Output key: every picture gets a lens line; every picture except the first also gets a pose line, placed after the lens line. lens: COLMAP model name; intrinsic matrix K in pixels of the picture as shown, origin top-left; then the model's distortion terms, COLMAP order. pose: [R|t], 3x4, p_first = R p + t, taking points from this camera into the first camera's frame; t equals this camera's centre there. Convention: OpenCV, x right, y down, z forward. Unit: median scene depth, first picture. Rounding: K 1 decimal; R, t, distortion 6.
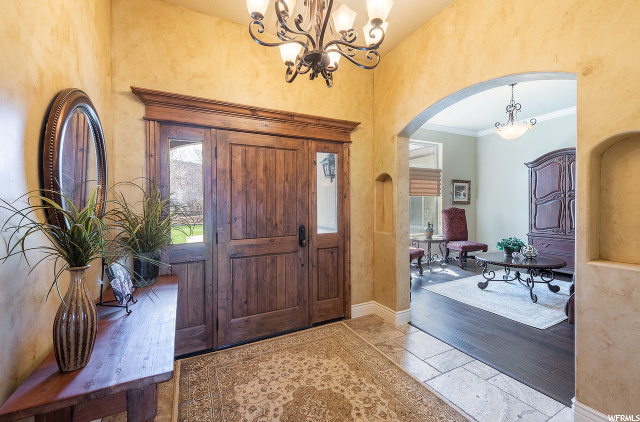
lens RADIAL K [[265.9, 0, 319.7], [0, 265.9, 211.2], [0, 0, 1]] dist [-0.003810, -0.001072]
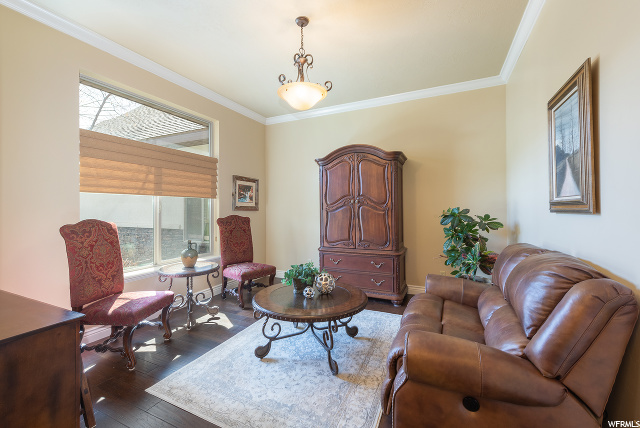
lens RADIAL K [[276.5, 0, 318.0], [0, 276.5, 212.6], [0, 0, 1]] dist [0.000033, 0.000006]
pose [[0.776812, 0.000177, 0.629732, 0.254443], [0.007966, 0.999917, -0.010107, -0.013357], [-0.629682, 0.012868, 0.776747, 0.349882]]
